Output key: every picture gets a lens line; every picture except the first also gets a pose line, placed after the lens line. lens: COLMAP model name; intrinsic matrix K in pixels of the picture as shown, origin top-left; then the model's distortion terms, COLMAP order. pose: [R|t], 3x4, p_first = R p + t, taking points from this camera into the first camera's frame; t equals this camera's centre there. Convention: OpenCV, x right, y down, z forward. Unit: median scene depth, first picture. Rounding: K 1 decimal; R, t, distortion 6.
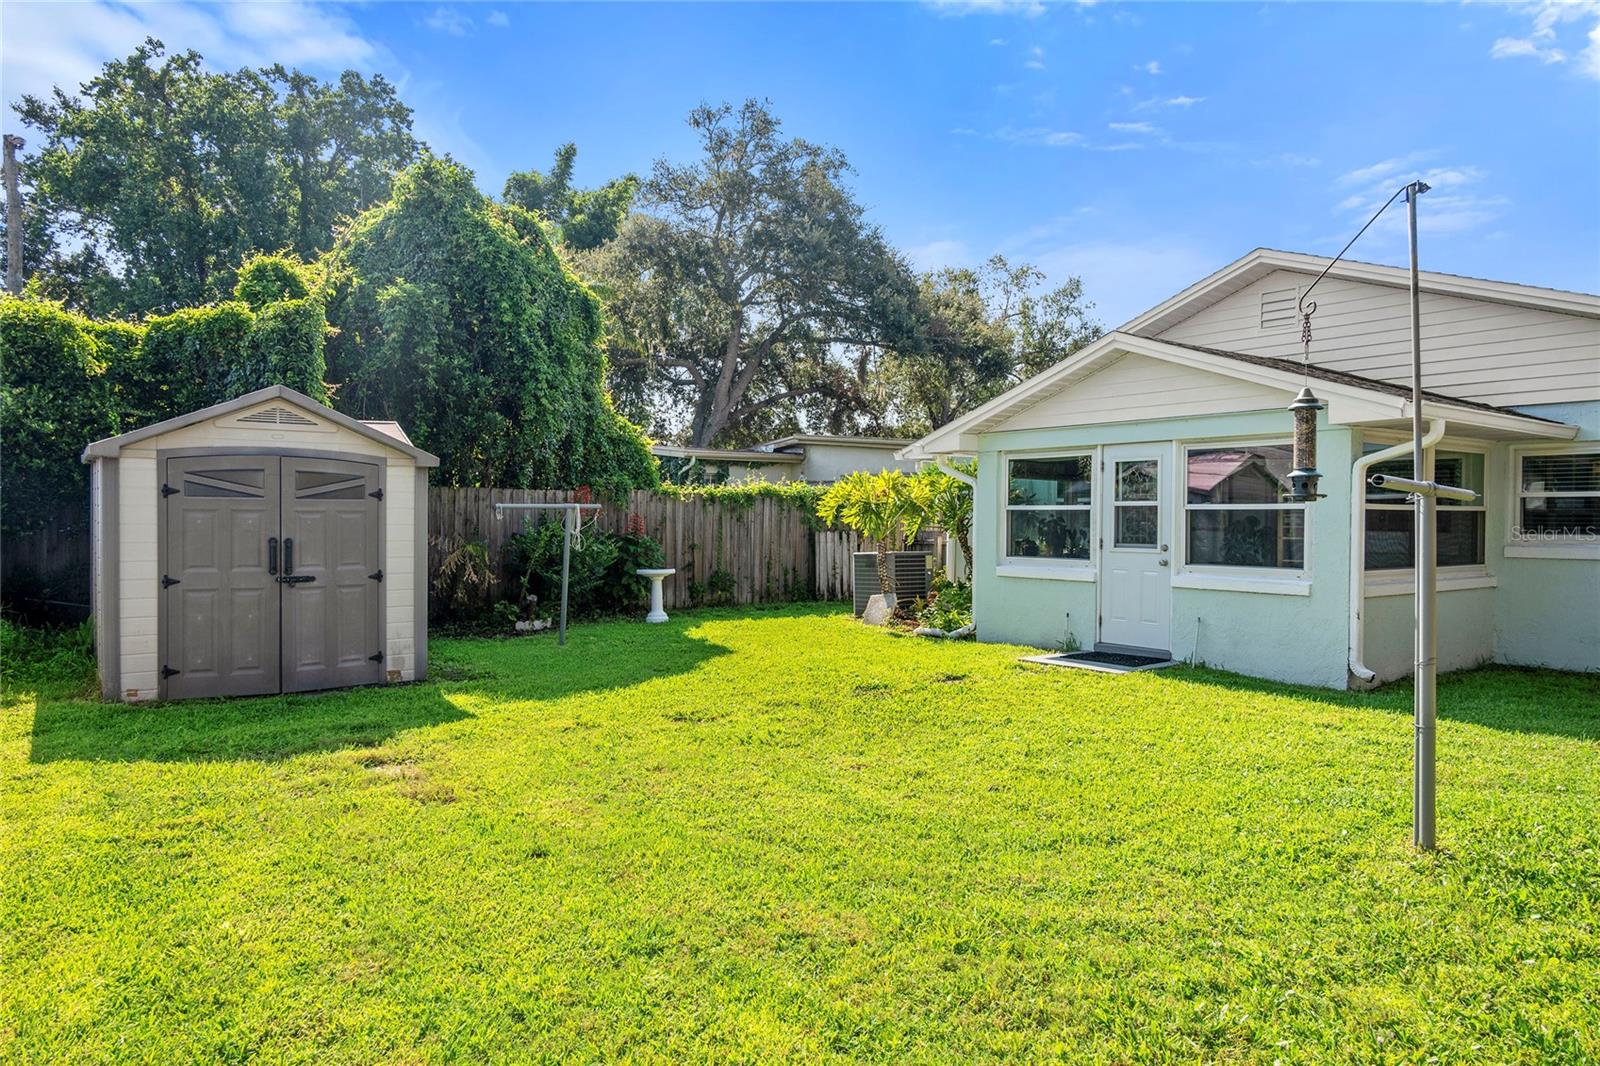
lens RADIAL K [[1072.7, 0, 799.5], [0, 1072.7, 515.7], [0, 0, 1]] dist [0.000282, -0.001396]
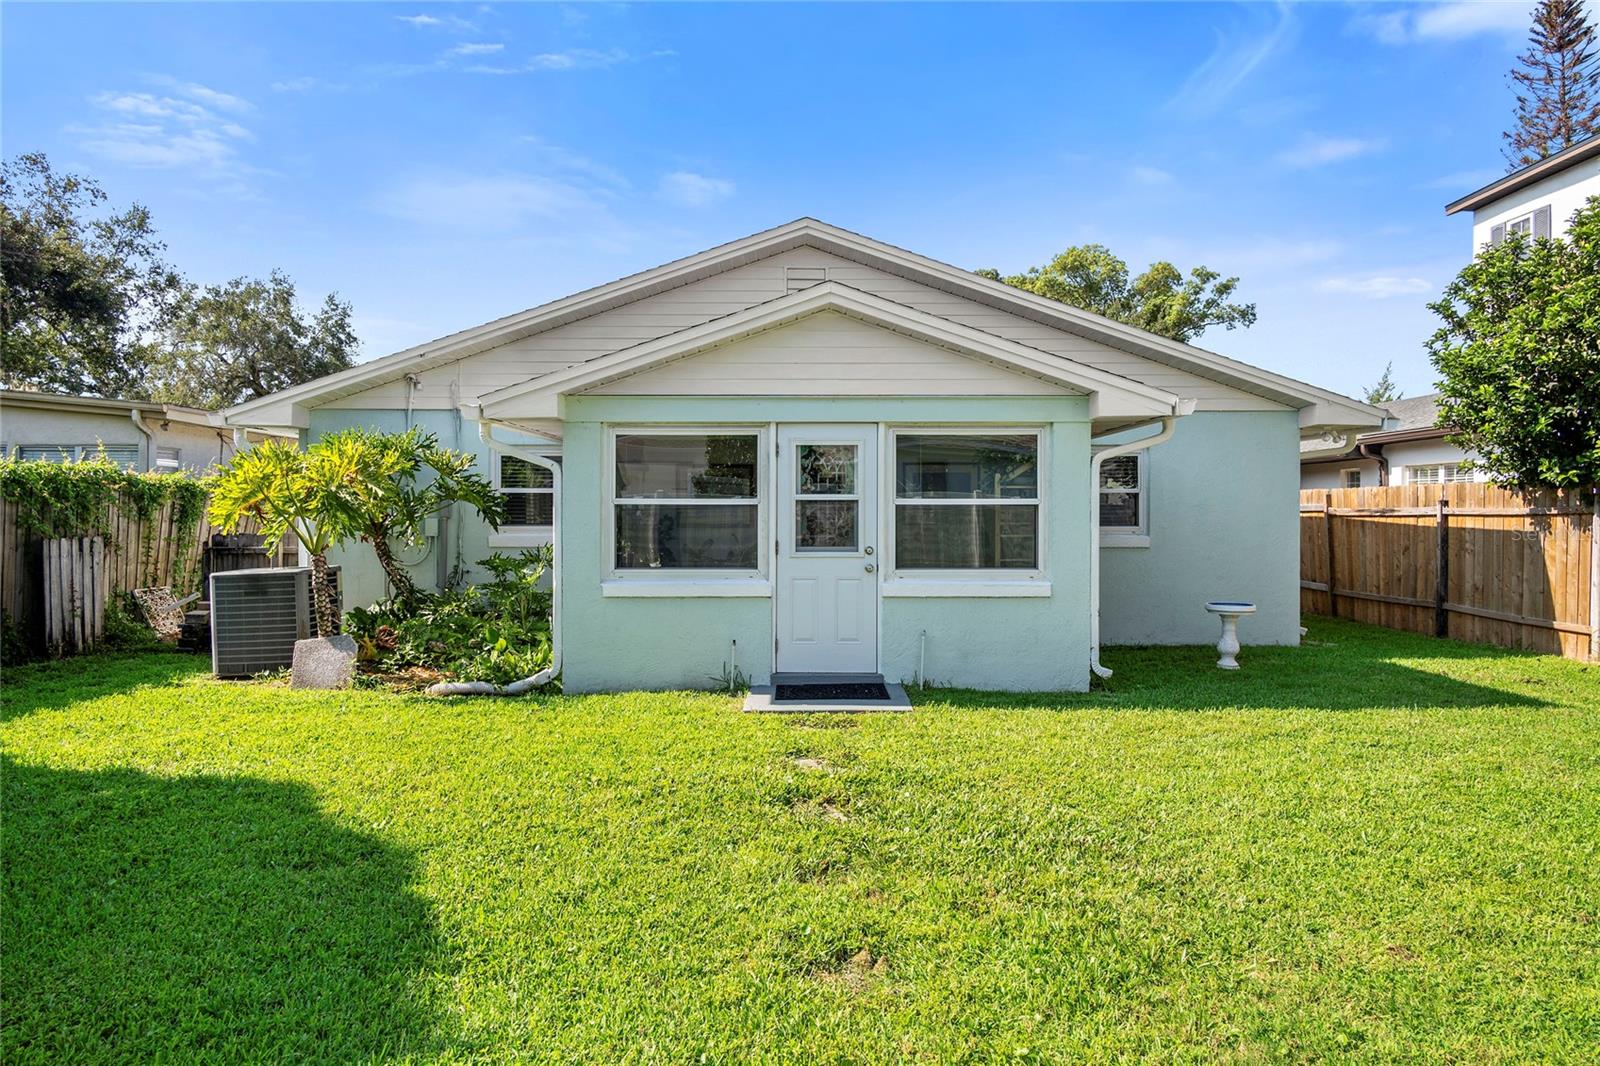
lens RADIAL K [[1072.7, 0, 799.5], [0, 1072.7, 515.7], [0, 0, 1]] dist [0.000282, -0.001396]
pose [[0.597375, -0.012269, 0.801868, -0.341960], [0.003672, 0.999914, 0.012564, -0.007462], [-0.801954, -0.004561, 0.597369, 0.515692]]
